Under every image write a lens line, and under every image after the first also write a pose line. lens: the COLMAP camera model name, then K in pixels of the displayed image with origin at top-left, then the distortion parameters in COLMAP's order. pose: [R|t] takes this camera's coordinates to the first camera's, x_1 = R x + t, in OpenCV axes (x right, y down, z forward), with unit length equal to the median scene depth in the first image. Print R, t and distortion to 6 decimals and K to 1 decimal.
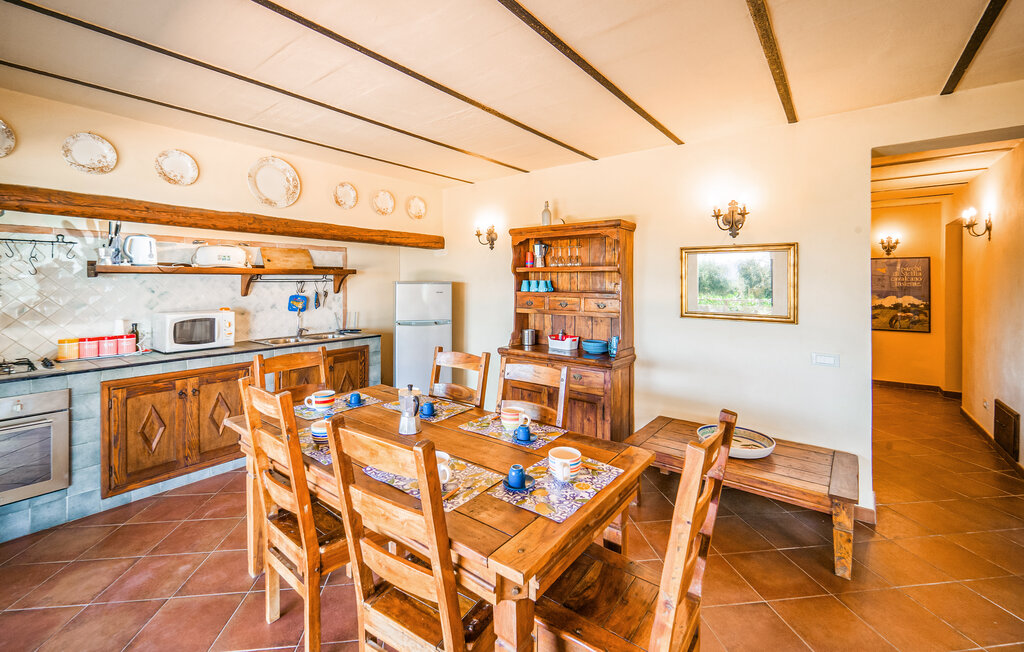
lens RADIAL K [[429.9, 0, 511.8], [0, 429.9, 288.2], [0, 0, 1]] dist [-0.000181, -0.000037]
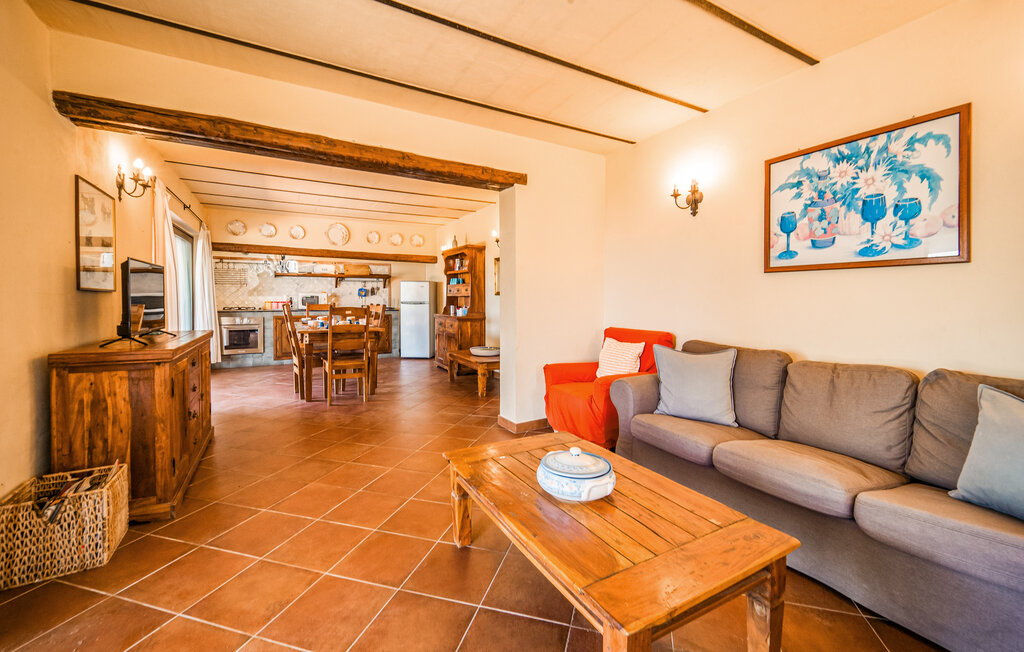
lens RADIAL K [[417.3, 0, 509.8], [0, 417.3, 314.2], [0, 0, 1]] dist [-0.000033, -0.000017]
pose [[0.917250, 0.019315, -0.397843, 0.990859], [-0.011149, 0.999677, 0.022827, 0.092900], [0.398155, -0.016502, 0.917170, -0.550265]]
